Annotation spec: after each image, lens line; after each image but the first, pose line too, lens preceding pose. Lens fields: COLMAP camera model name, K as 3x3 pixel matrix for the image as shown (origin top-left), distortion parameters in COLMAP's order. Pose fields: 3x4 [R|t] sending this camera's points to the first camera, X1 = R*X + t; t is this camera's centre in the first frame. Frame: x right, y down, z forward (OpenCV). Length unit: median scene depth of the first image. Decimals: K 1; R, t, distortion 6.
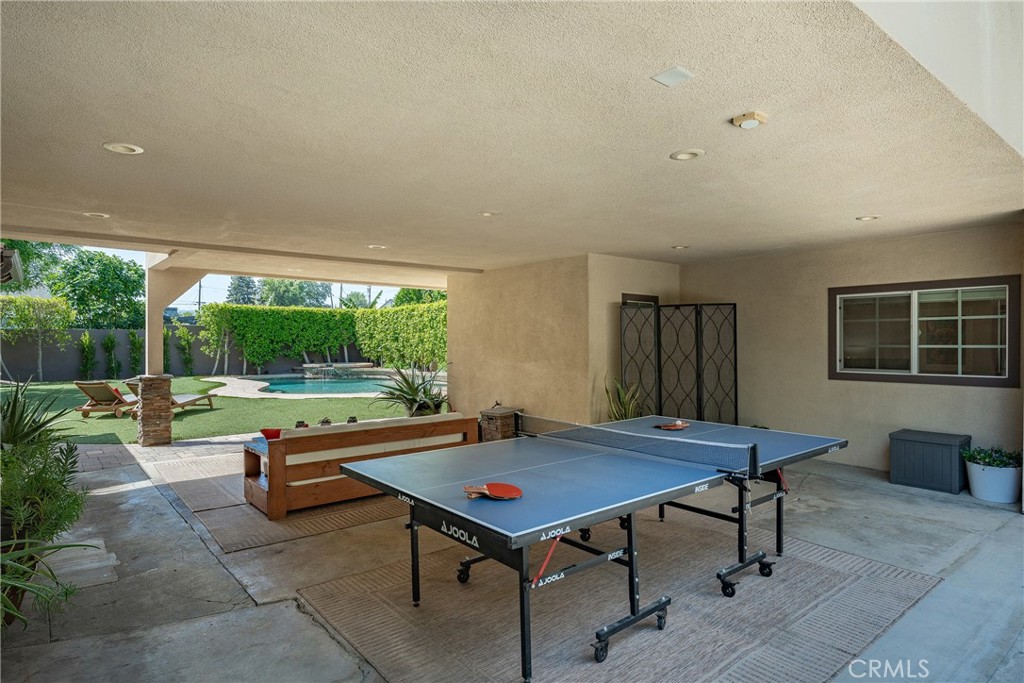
lens RADIAL K [[588.4, 0, 516.9], [0, 588.4, 345.0], [0, 0, 1]] dist [-0.006739, -0.000727]
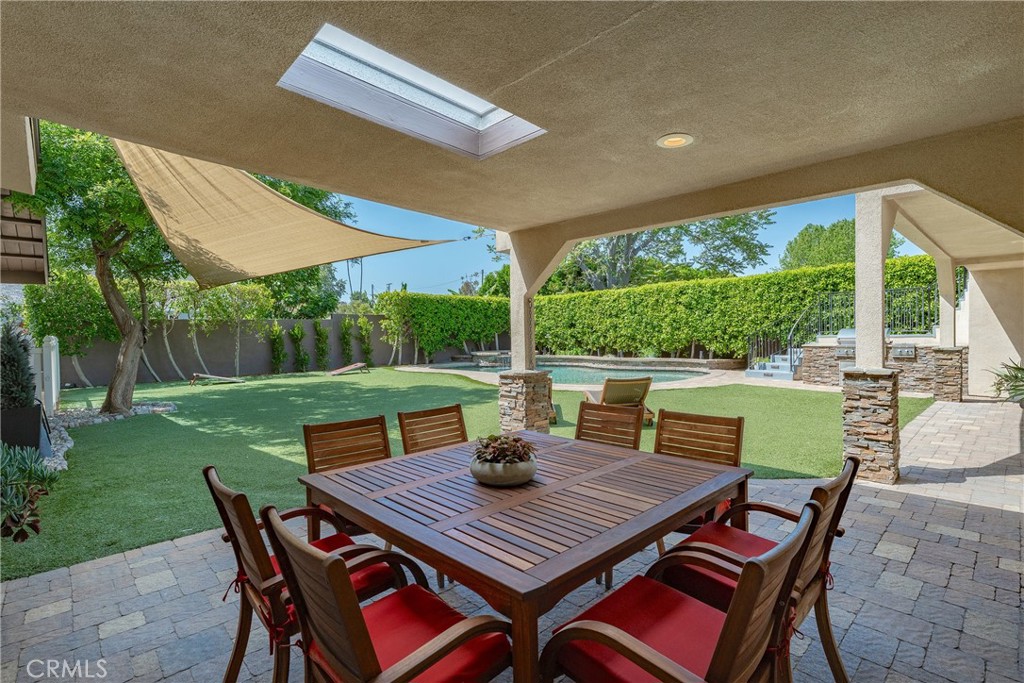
lens RADIAL K [[485.7, 0, 505.2], [0, 485.7, 348.2], [0, 0, 1]] dist [0.000106, -0.000077]
pose [[0.997931, -0.018115, 0.061691, -0.390862], [0.016385, 0.999461, 0.028444, 0.003203], [-0.062173, -0.027375, 0.997690, 0.188416]]
